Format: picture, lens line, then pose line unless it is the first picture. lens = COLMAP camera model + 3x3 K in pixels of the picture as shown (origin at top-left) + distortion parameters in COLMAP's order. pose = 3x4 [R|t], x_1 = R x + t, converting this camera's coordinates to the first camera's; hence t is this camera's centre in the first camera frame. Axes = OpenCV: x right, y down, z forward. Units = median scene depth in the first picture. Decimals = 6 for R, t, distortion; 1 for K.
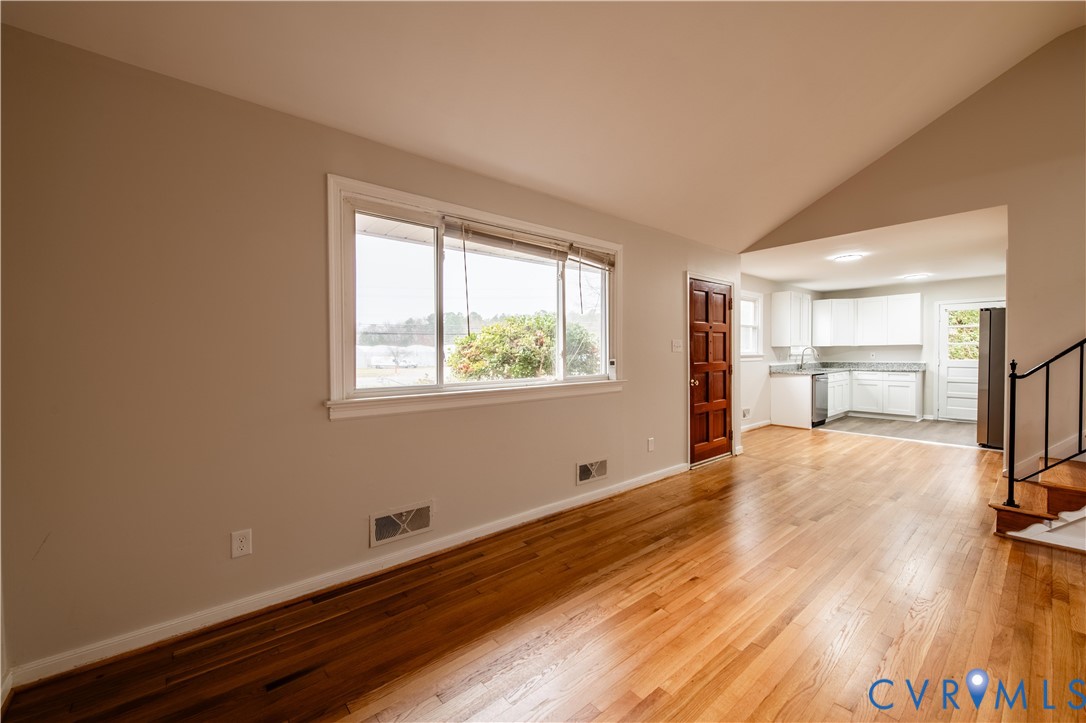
lens RADIAL K [[427.8, 0, 542.5], [0, 427.8, 360.0], [0, 0, 1]] dist [0.001638, -0.003878]
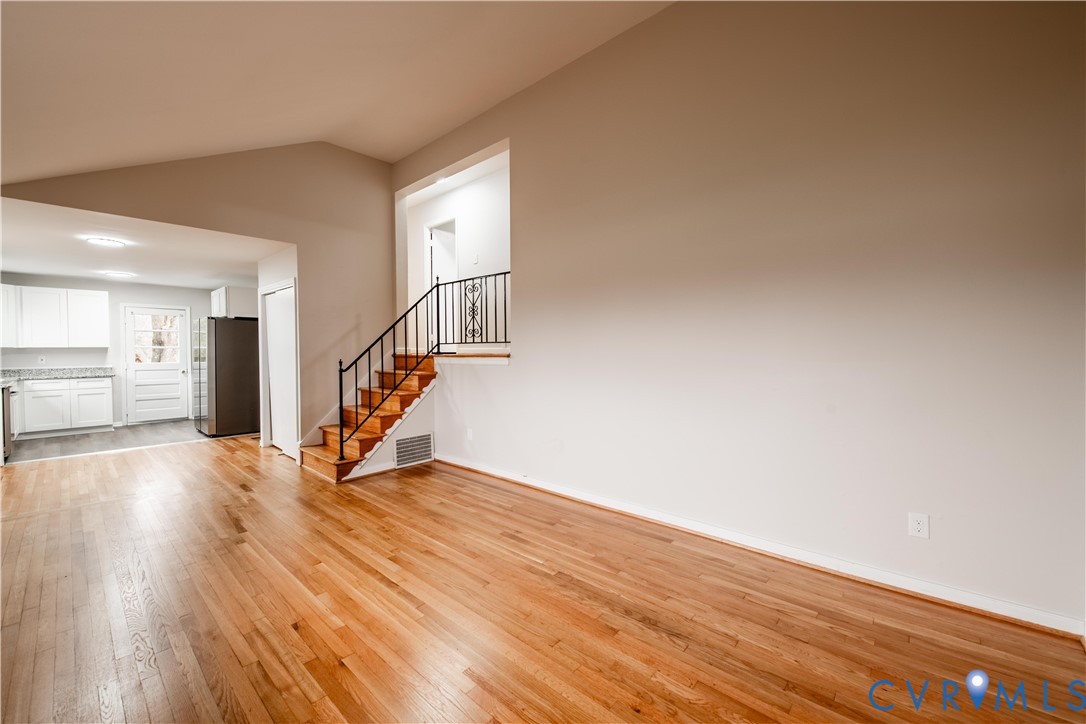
lens RADIAL K [[427.8, 0, 542.5], [0, 427.8, 360.5], [0, 0, 1]] dist [0.001638, -0.003878]
pose [[-0.139892, -0.014821, 0.990056, -0.259940], [0.023310, 0.999562, 0.018257, -0.004165], [-0.989892, 0.025632, -0.139485, 0.310546]]
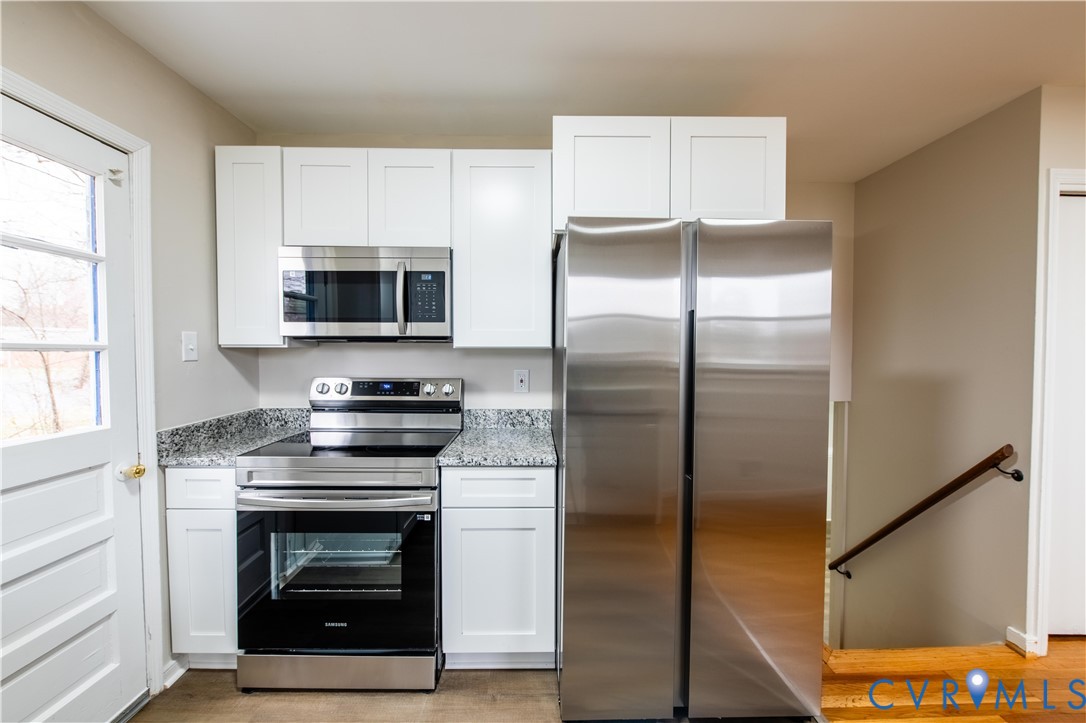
lens RADIAL K [[456.9, 0, 539.5], [0, 456.9, 358.0], [0, 0, 1]] dist [-0.002735, -0.000950]
pose [[-0.771182, -0.012736, 0.636488, 1.102989], [0.016979, 0.999033, 0.040563, -0.055928], [-0.636389, 0.042088, -0.770219, 1.505442]]
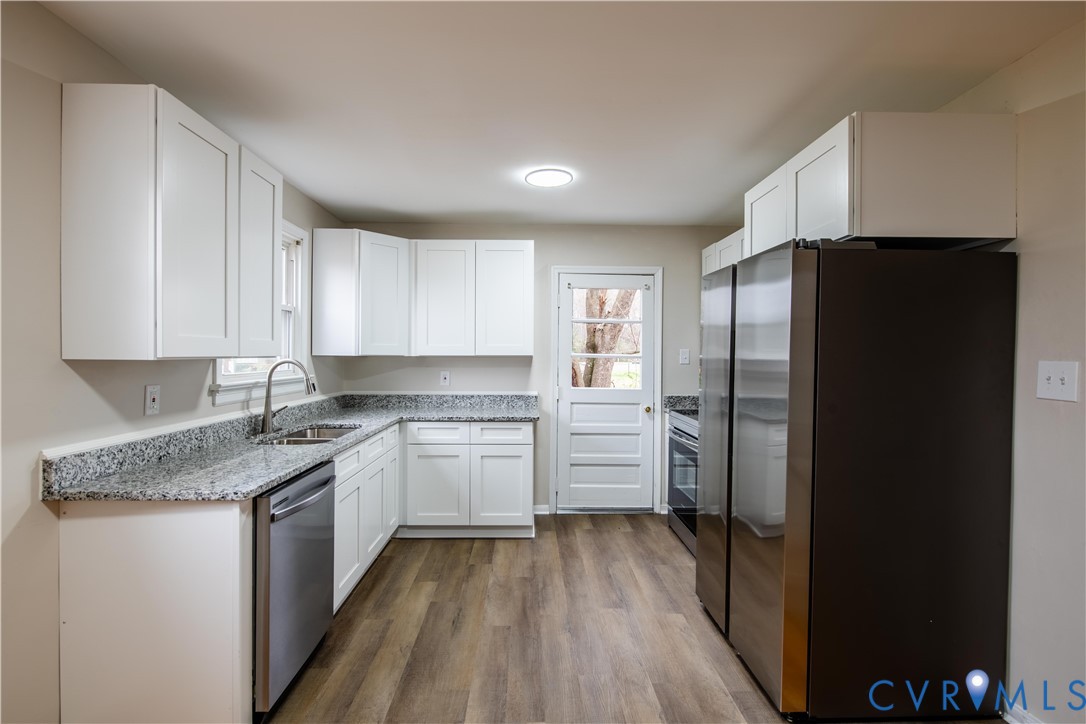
lens RADIAL K [[506.3, 0, 543.0], [0, 506.3, 362.0], [0, 0, 1]] dist [0.023124, -0.018500]
pose [[0.621523, 0.001265, 0.783395, 0.738916], [0.002050, 0.999993, -0.003242, -0.043706], [-0.783393, 0.003621, 0.621516, 1.033249]]
